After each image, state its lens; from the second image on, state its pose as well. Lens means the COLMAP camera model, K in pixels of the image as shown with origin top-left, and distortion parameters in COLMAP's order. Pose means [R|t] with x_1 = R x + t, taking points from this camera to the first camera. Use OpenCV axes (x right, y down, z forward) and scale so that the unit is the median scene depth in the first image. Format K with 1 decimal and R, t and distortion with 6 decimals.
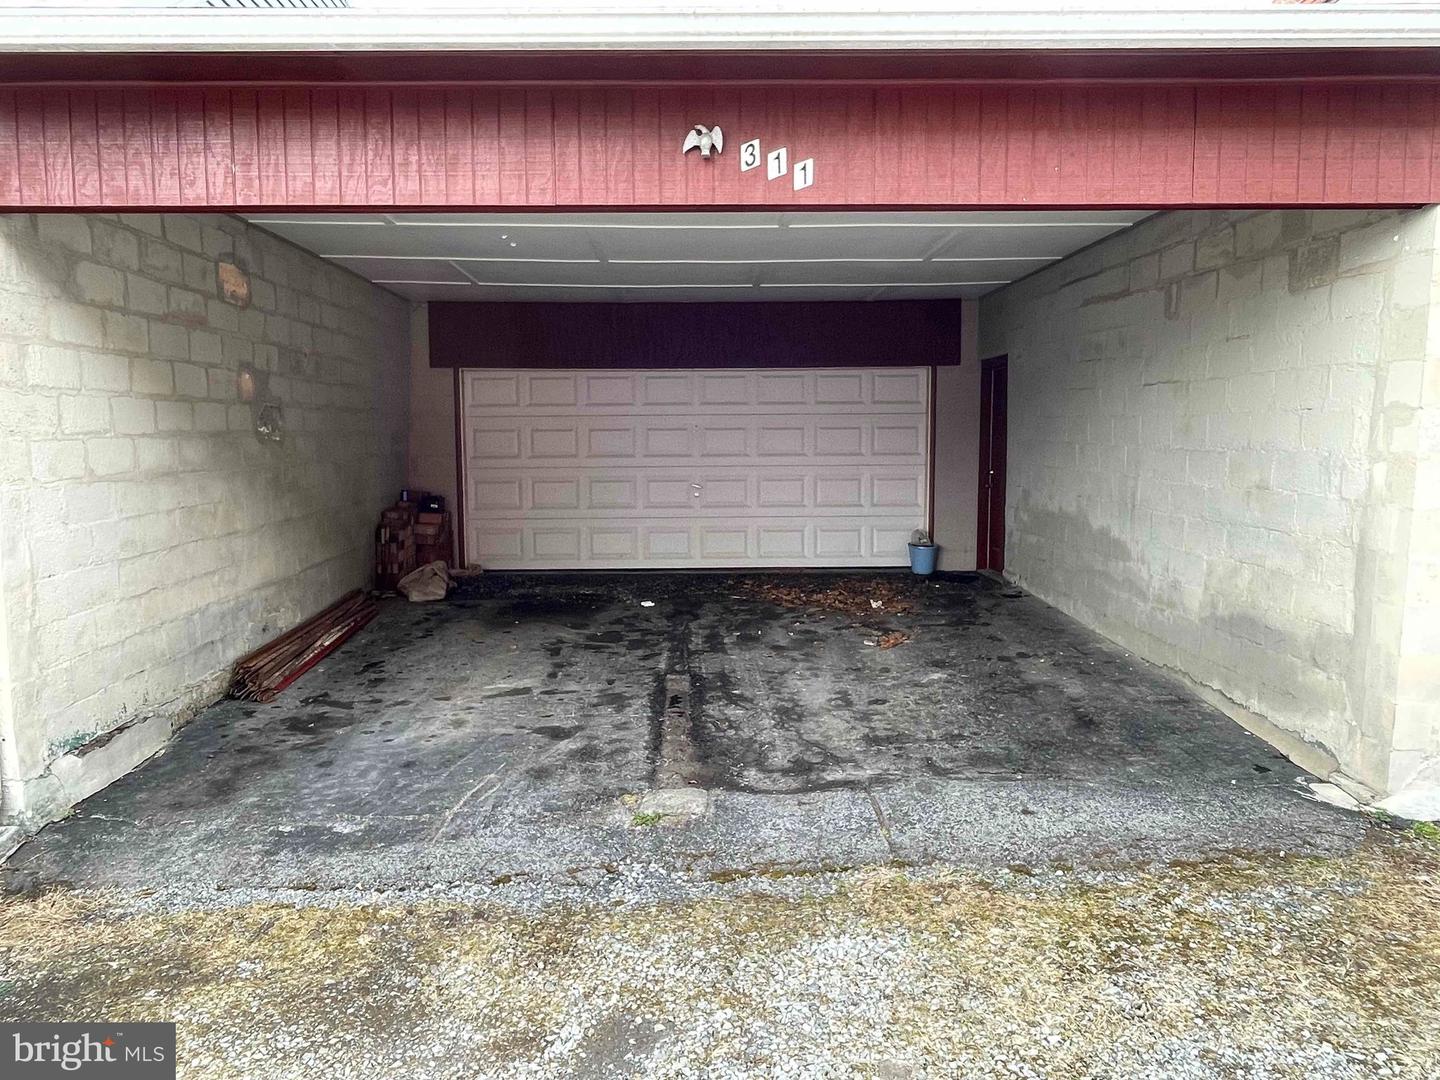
lens RADIAL K [[972.4, 0, 719.5], [0, 972.4, 536.6], [0, 0, 1]] dist [-0.002660, -0.001376]
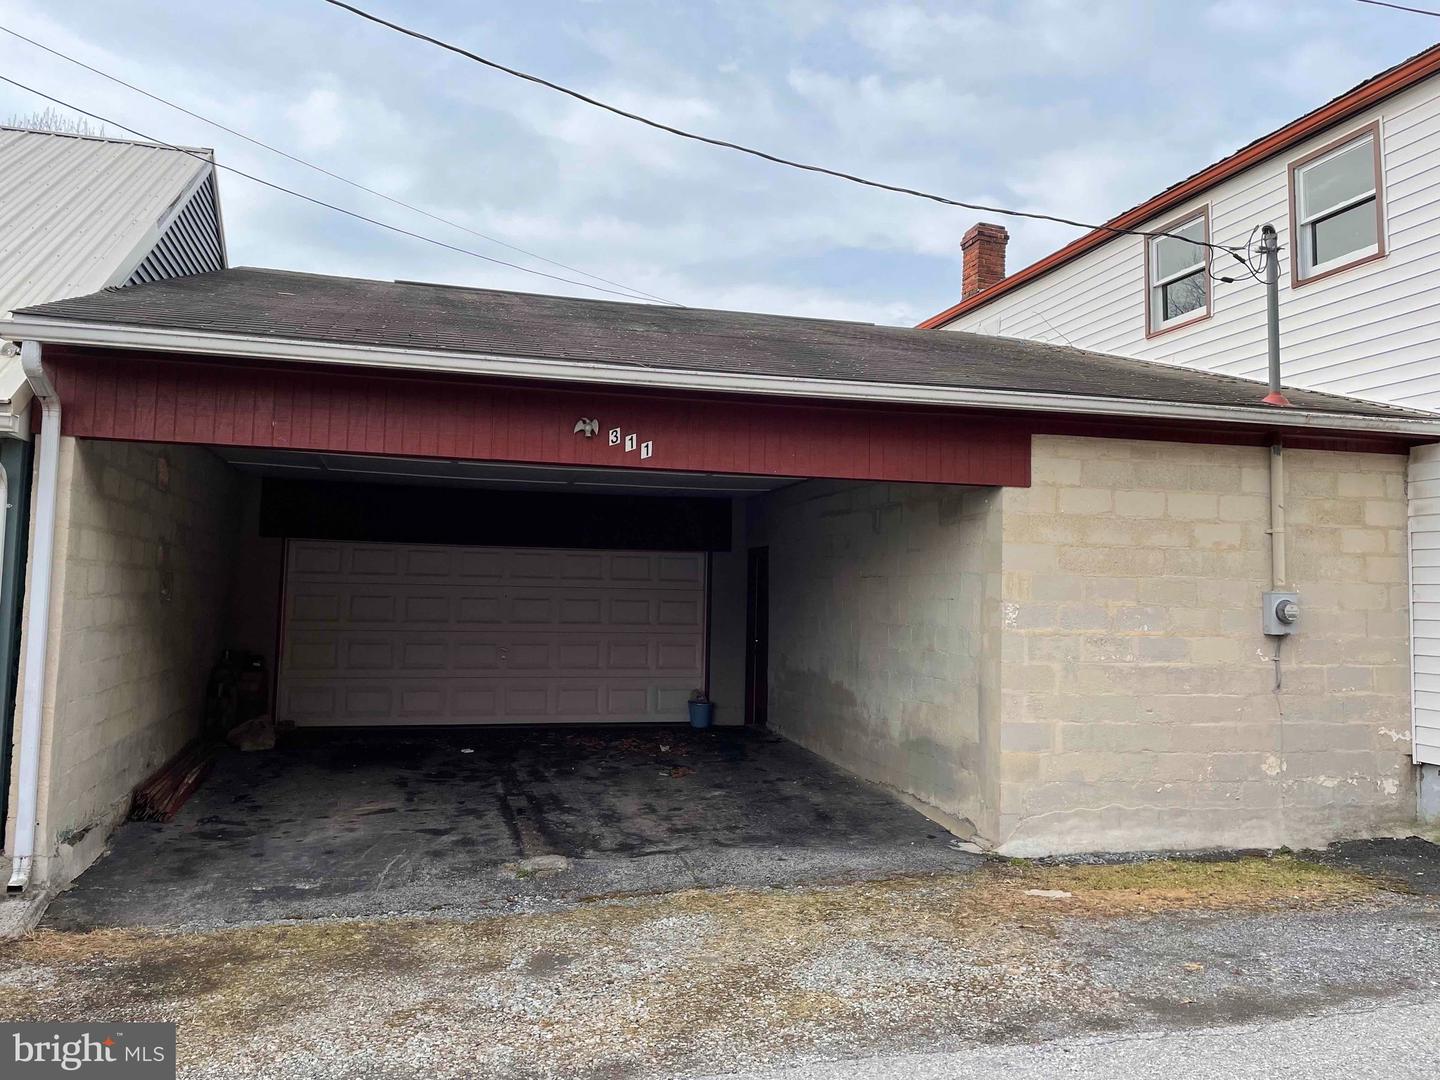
lens RADIAL K [[1090.5, 0, 720.0], [0, 1090.5, 534.6], [0, 0, 1]] dist [0.043124, -0.017464]
pose [[0.971233, 0.040684, 0.234630, -0.174917], [-0.000664, 0.985756, -0.168178, 0.062532], [-0.238130, 0.163185, 0.957426, -0.614904]]
